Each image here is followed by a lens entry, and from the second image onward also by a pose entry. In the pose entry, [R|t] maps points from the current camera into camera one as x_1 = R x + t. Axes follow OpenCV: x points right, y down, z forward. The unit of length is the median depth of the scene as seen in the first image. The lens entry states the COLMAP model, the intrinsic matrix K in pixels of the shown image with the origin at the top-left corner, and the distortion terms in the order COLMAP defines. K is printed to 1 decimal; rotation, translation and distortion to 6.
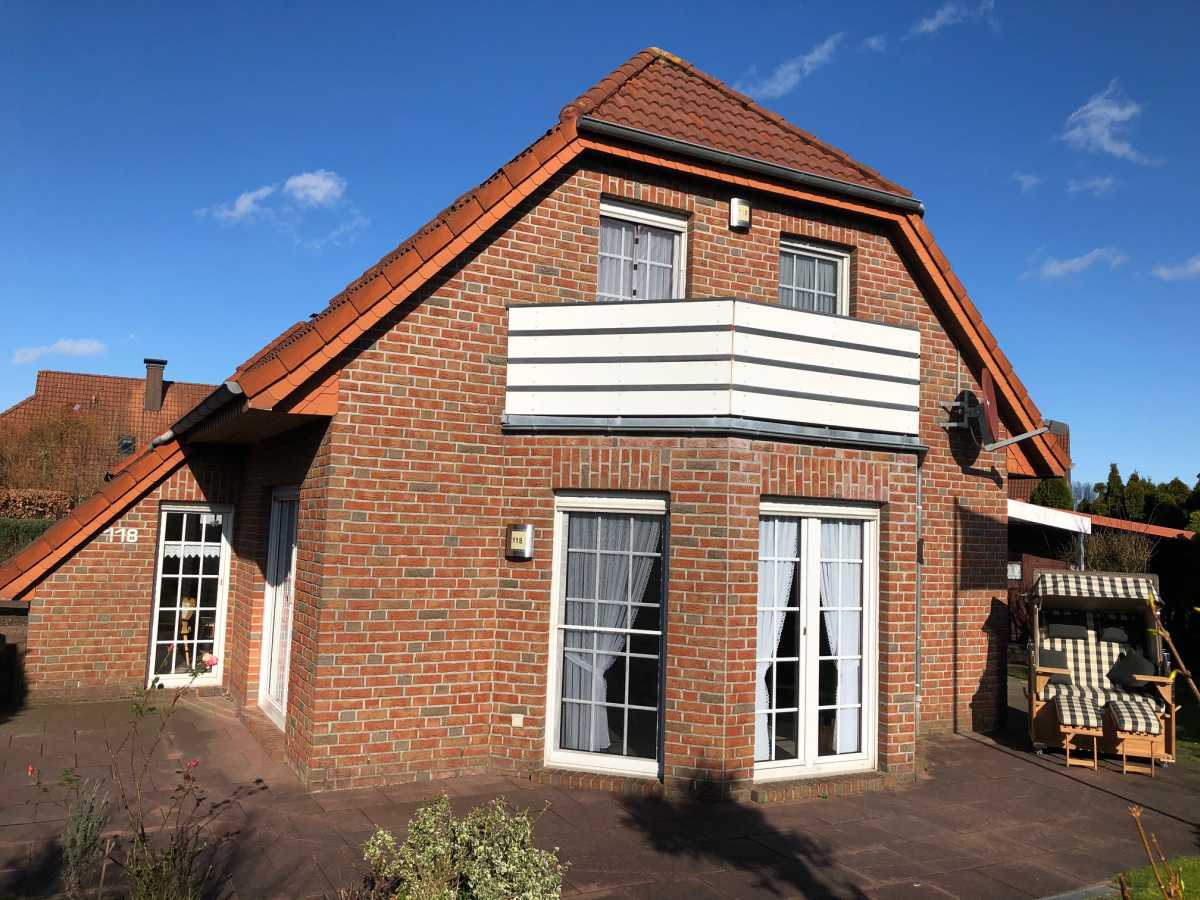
lens RADIAL K [[984.7, 0, 602.1], [0, 984.7, 447.0], [0, 0, 1]] dist [0.038776, -0.045525]
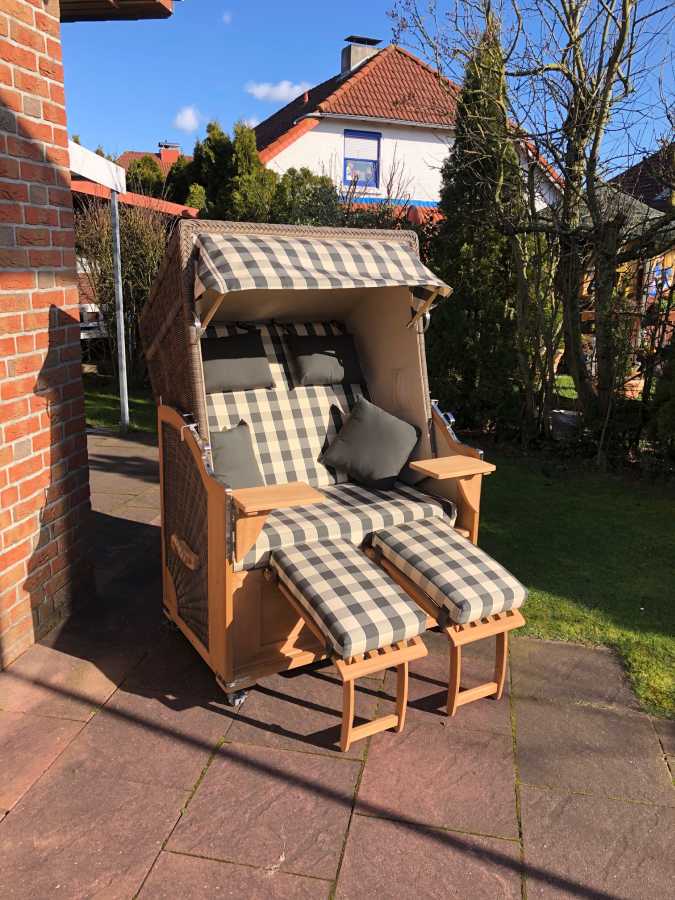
lens RADIAL K [[738.5, 0, 338.4], [0, 738.5, 448.7], [0, 0, 1]] dist [0.038776, -0.045525]
pose [[0.630819, -0.213375, 0.746015, 0.254126], [-0.057090, 0.946077, 0.318871, 0.113113], [-0.773827, -0.243740, 0.584622, 0.780473]]
